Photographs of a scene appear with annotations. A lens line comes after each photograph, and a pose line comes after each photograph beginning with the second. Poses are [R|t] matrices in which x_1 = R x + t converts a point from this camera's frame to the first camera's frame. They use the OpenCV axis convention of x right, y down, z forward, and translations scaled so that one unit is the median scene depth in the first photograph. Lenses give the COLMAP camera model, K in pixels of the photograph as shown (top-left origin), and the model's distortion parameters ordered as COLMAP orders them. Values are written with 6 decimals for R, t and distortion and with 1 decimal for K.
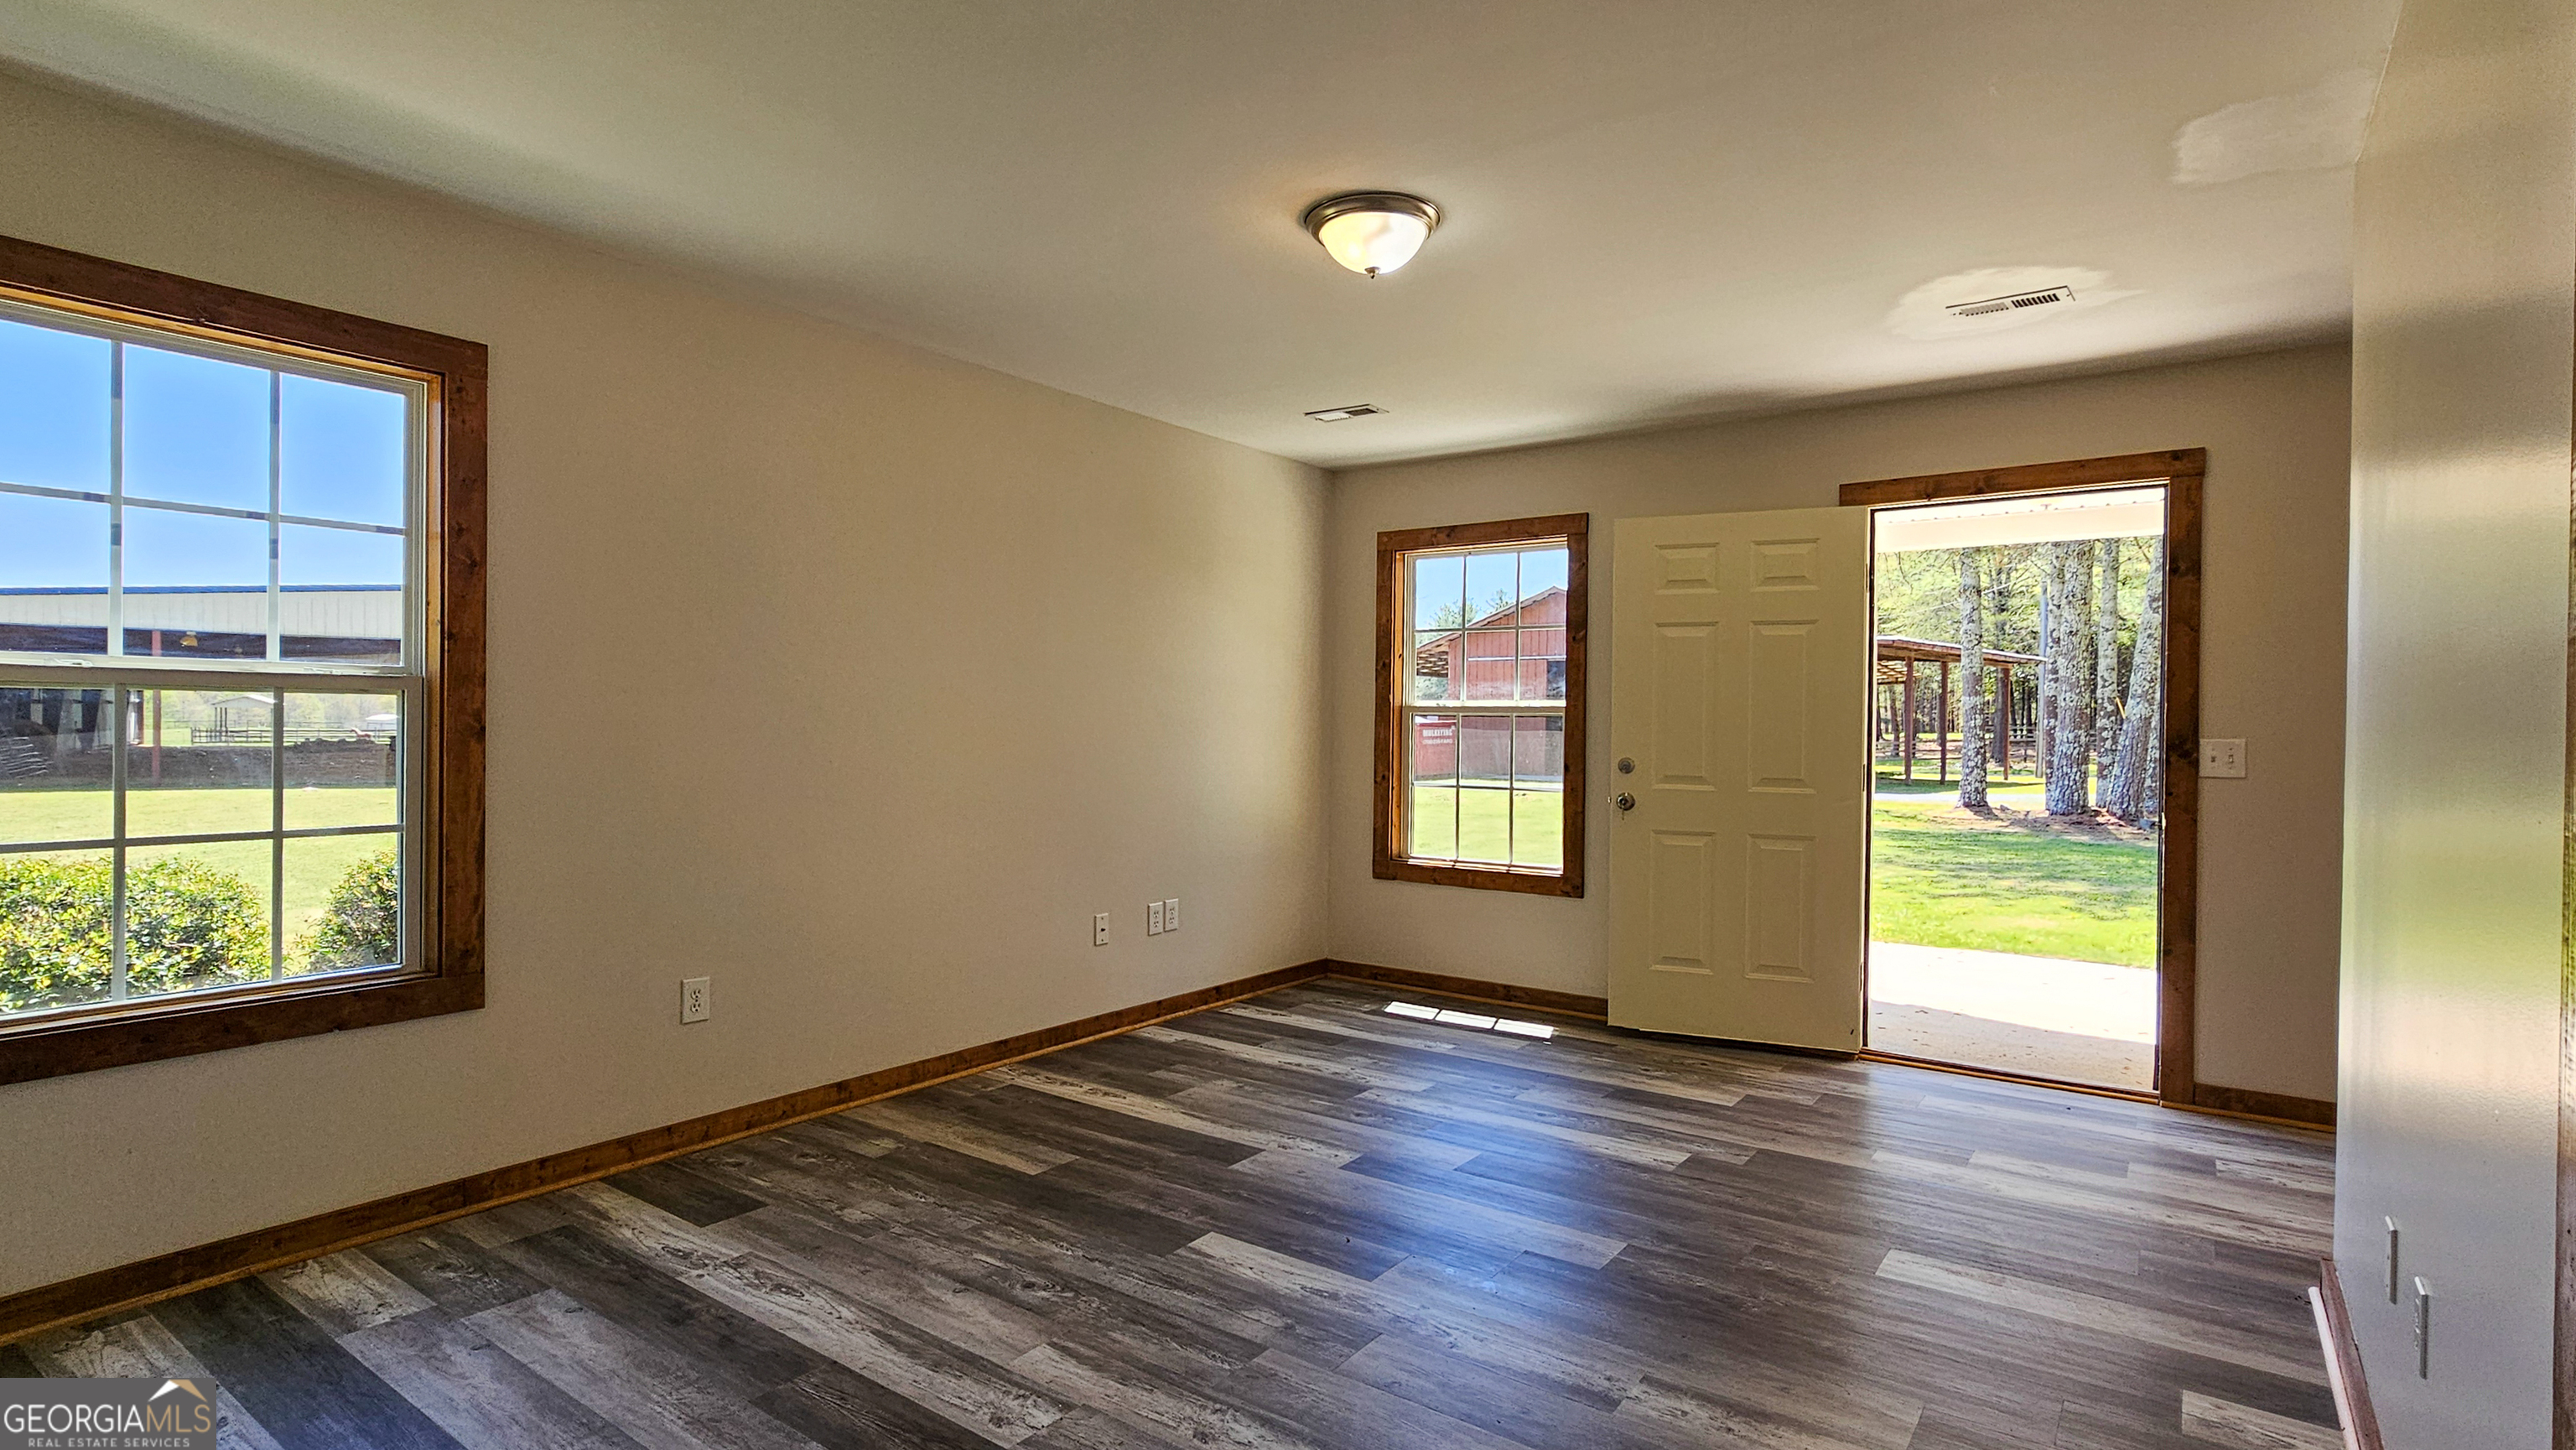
lens RADIAL K [[1046.3, 0, 1282.6], [0, 1046.3, 732.0], [0, 0, 1]] dist [-0.008187, 0.000392]
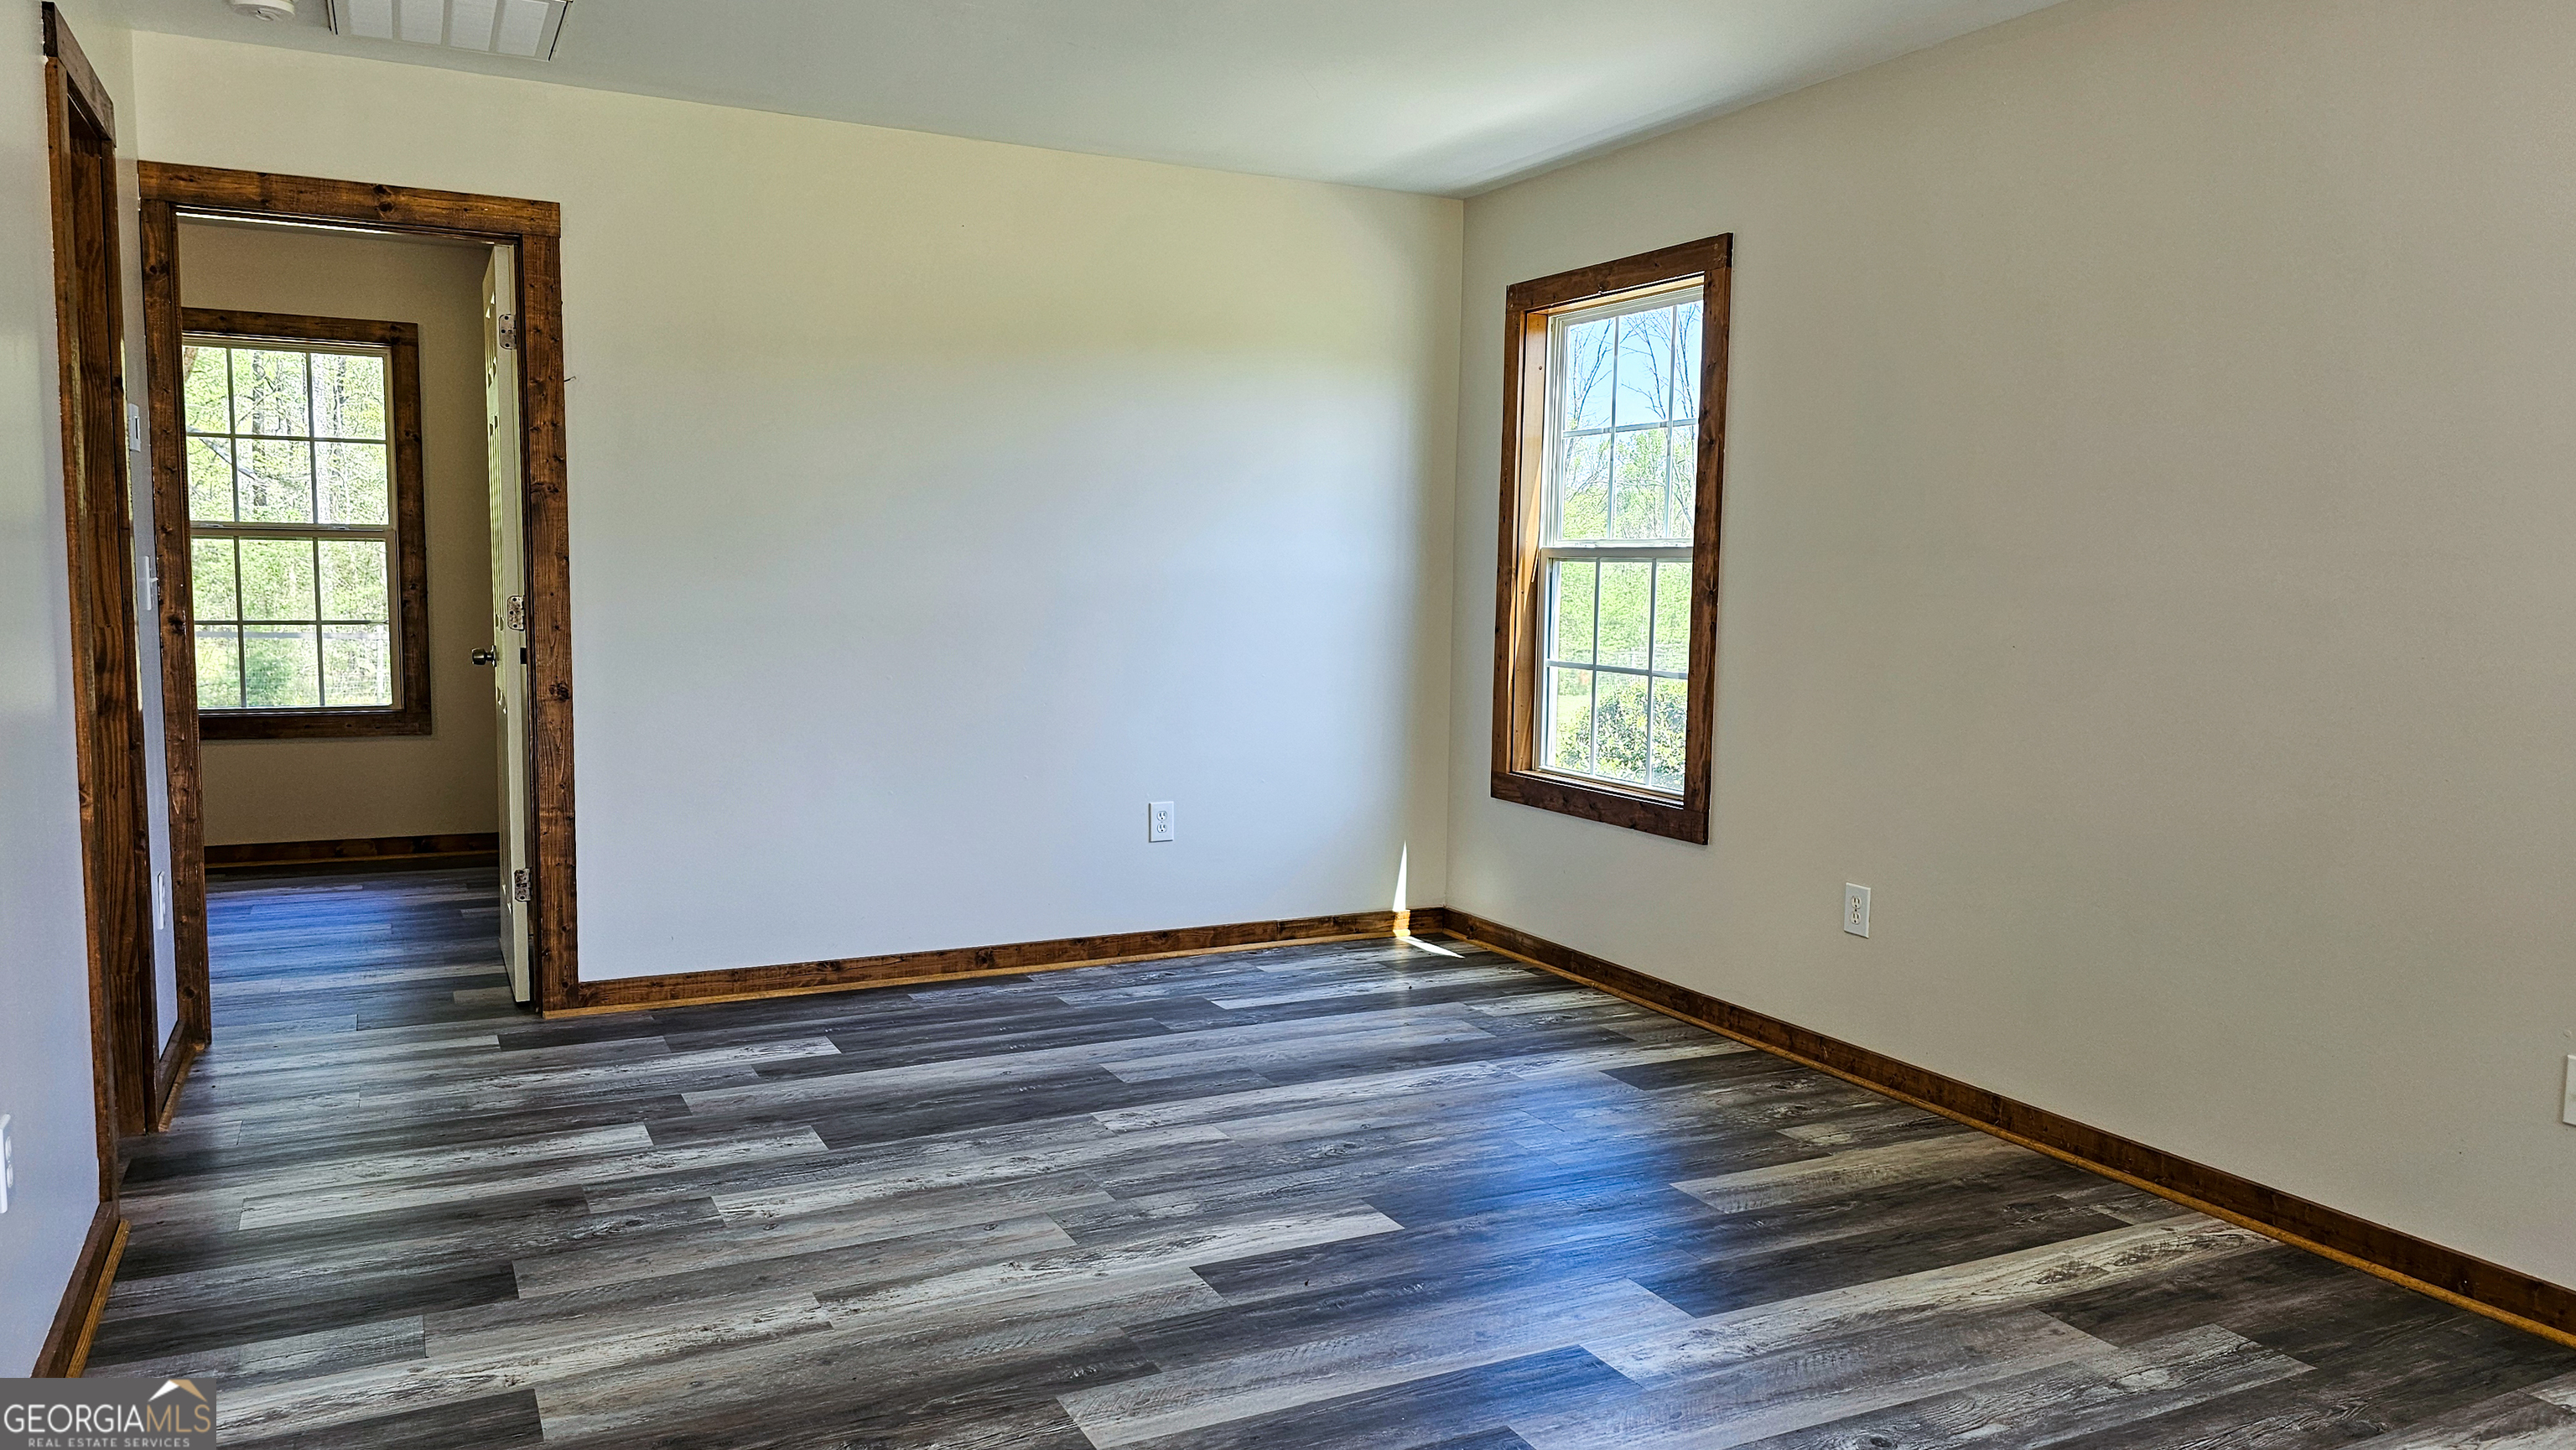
lens RADIAL K [[1843.9, 0, 1288.0], [0, 1843.9, 725.0], [0, 0, 1]] dist [0.036801, -0.001626]
pose [[-0.388216, 0.065441, -0.919242, 1.047616], [-0.029384, 0.996089, 0.083322, 0.019396], [0.921100, 0.059357, -0.384775, 1.294930]]
